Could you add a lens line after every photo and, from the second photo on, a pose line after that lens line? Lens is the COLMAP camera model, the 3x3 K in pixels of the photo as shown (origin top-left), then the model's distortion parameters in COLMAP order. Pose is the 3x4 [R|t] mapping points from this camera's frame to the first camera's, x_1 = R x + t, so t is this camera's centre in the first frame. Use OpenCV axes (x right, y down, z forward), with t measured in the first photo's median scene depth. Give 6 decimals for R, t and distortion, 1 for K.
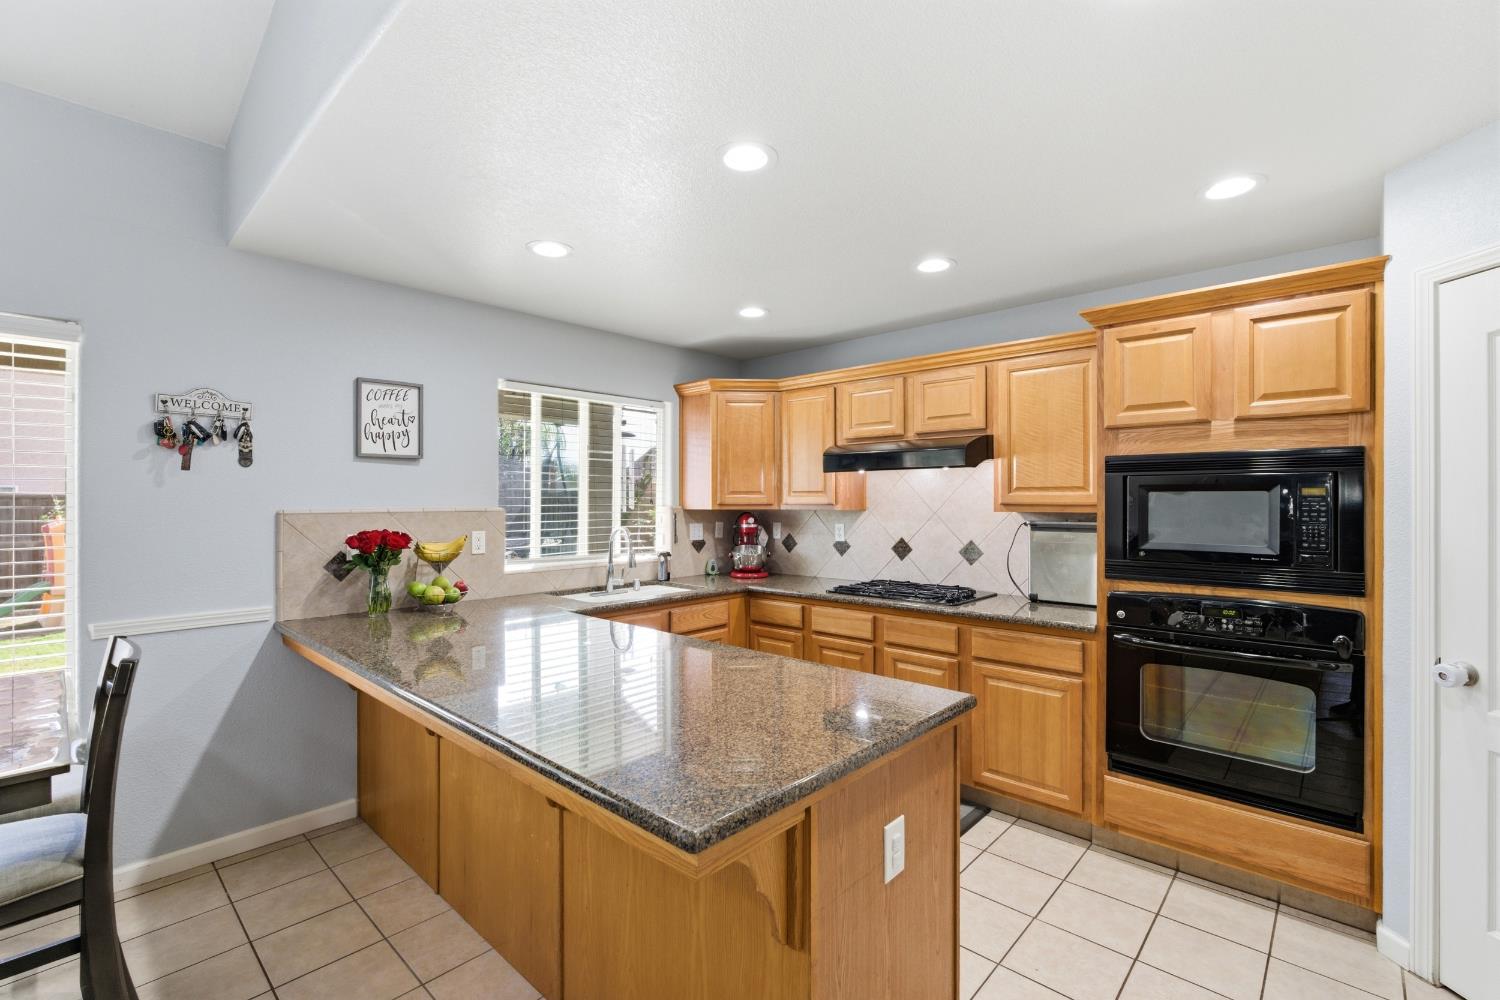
lens RADIAL K [[664.7, 0, 747.5], [0, 664.7, 503.5], [0, 0, 1]] dist [-0.002076, -0.000010]
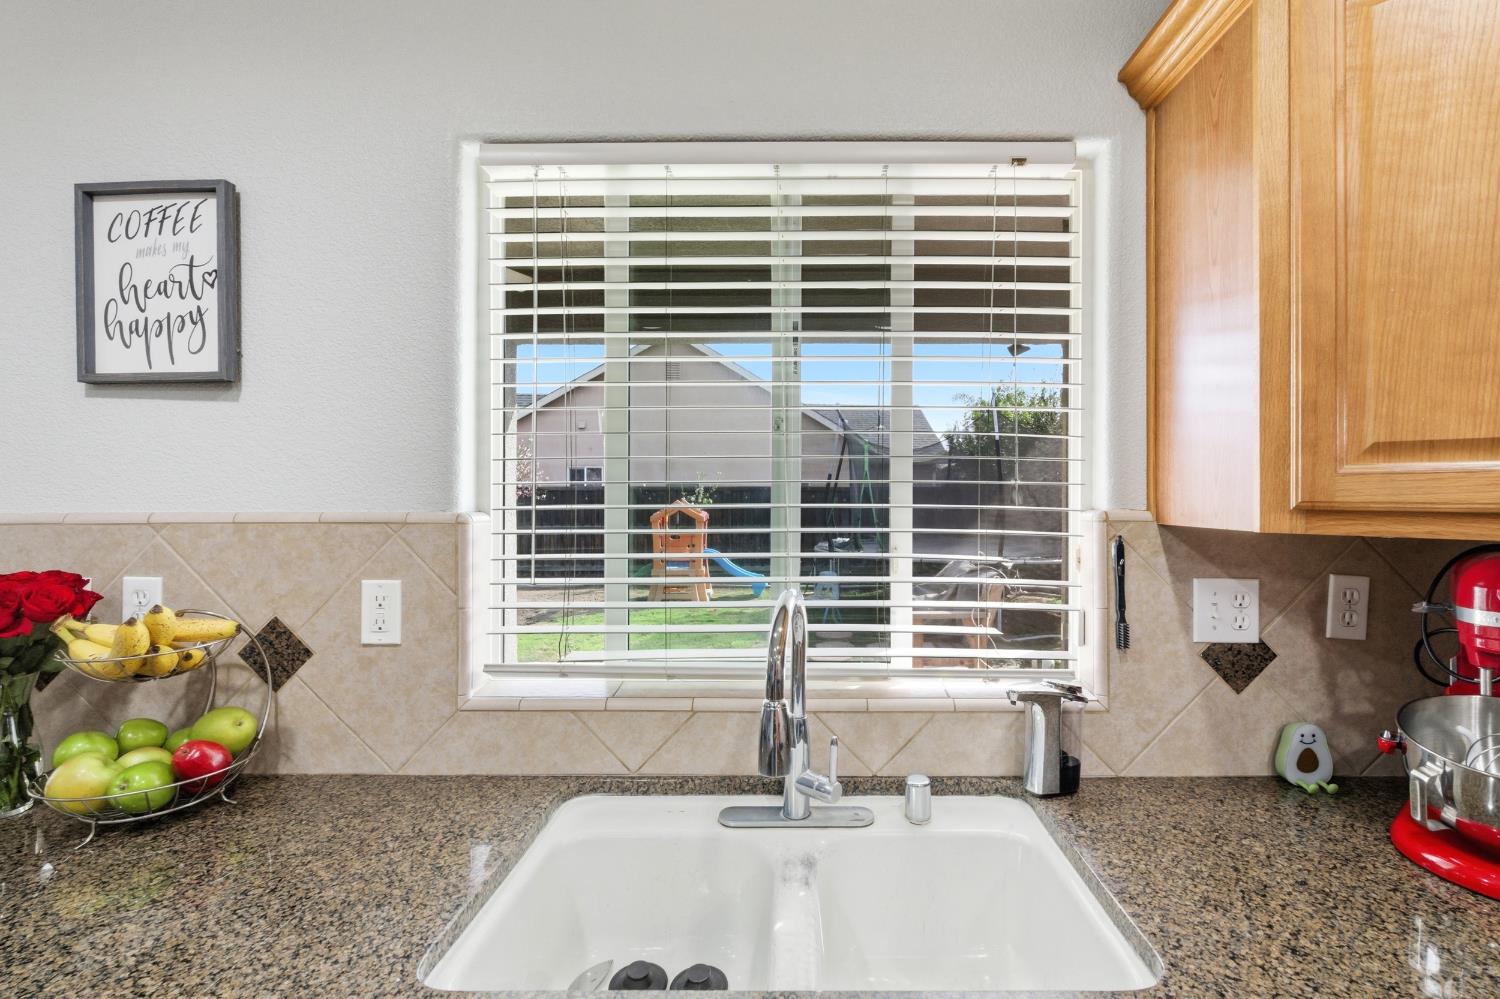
lens RADIAL K [[687.8, 0, 796.0], [0, 687.8, 493.6], [0, 0, 1]] dist [-0.010582, 0.000067]
pose [[0.677390, 0.001029, -0.735623, 0.007792], [-0.002934, 0.999995, -0.001303, -0.003416], [0.735618, 0.003041, 0.677389, 0.818824]]
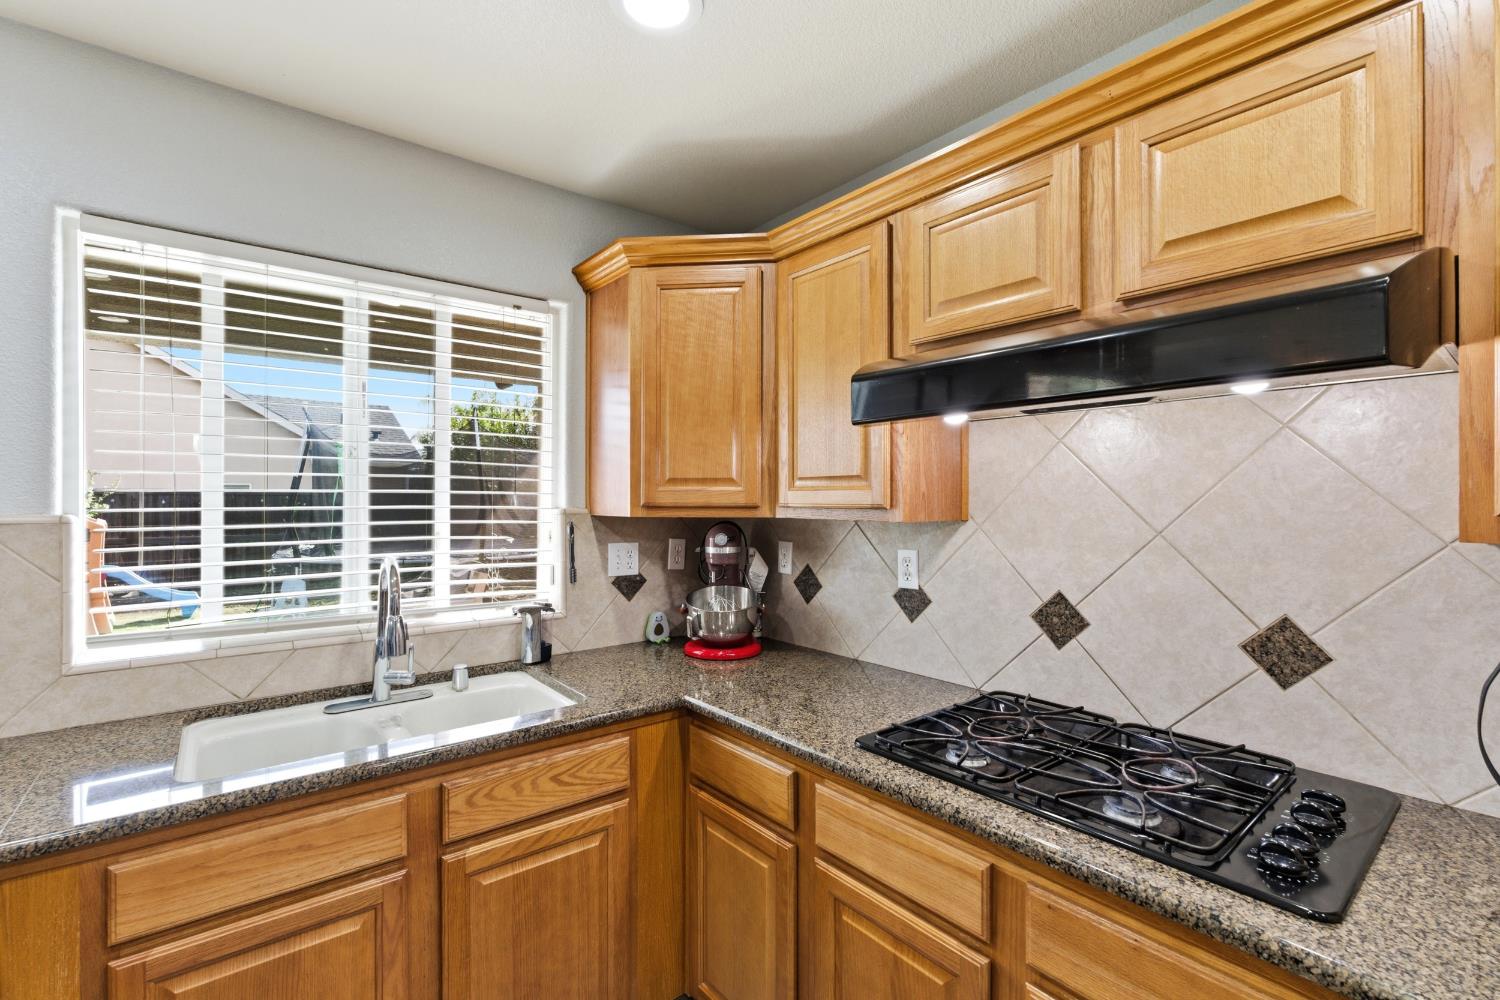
lens RADIAL K [[664.7, 0, 747.5], [0, 664.7, 503.5], [0, 0, 1]] dist [-0.002076, -0.000010]
pose [[0.989410, 0.002694, -0.145125, 0.108100], [-0.002091, 0.999989, 0.004307, -0.003237], [0.145135, -0.003958, 0.989404, 0.601055]]
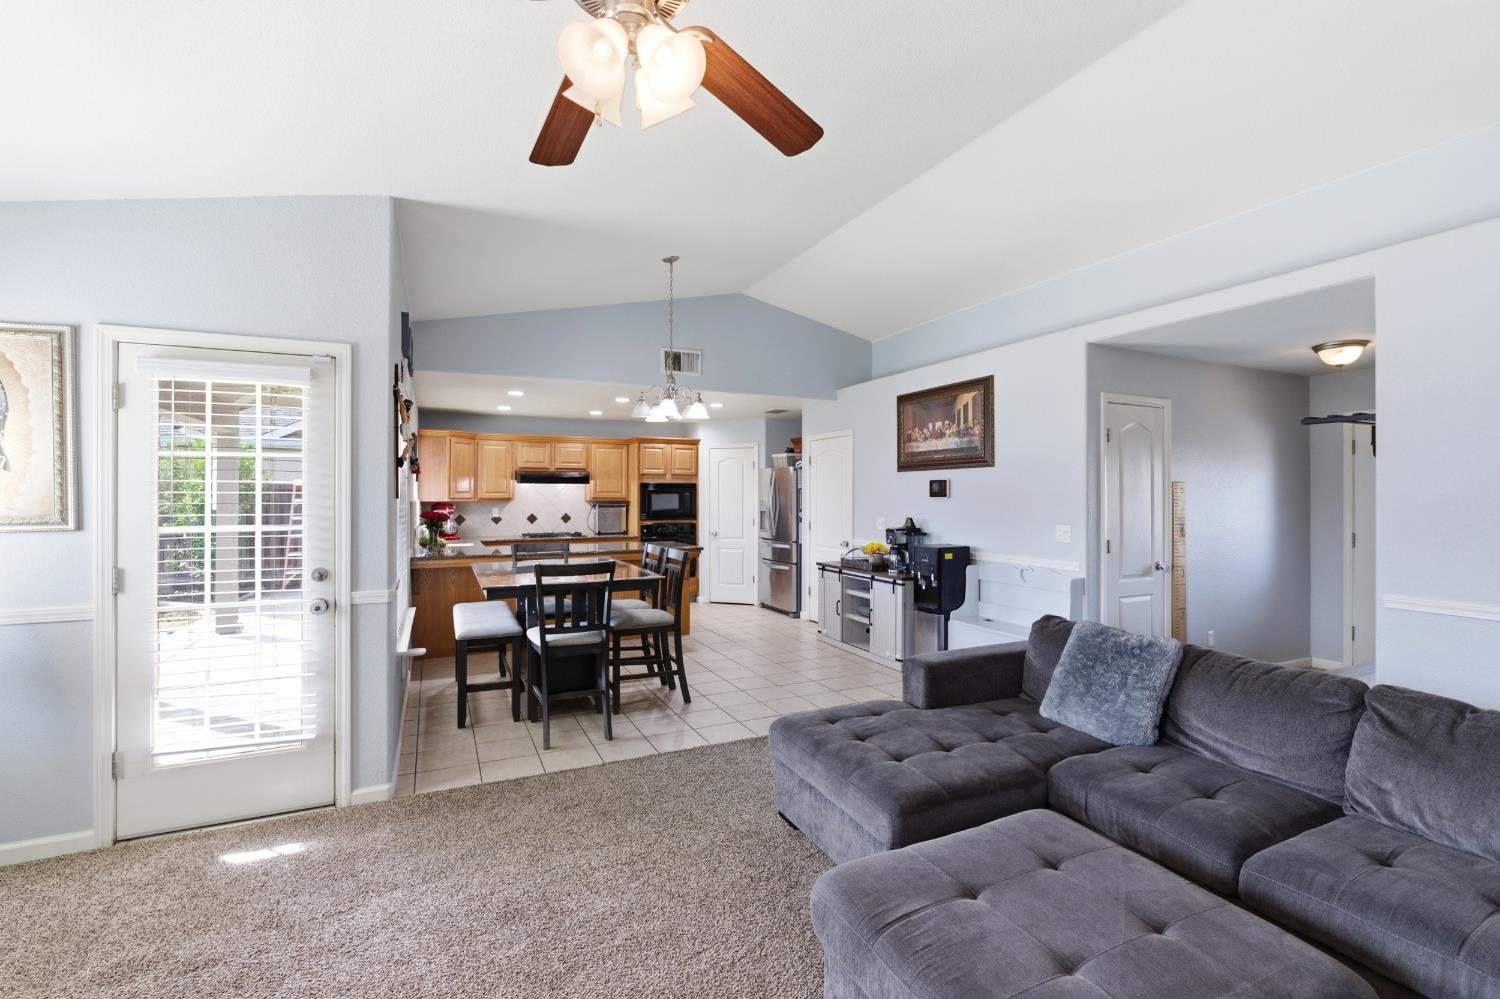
lens RADIAL K [[671.2, 0, 751.9], [0, 671.2, 491.7], [0, 0, 1]] dist [0.000158, -0.000146]
pose [[0.374478, 0.007856, 0.927203, -1.597786], [0.003825, 0.999943, -0.010017, 0.004996], [-0.927228, 0.007297, 0.374426, -0.507958]]
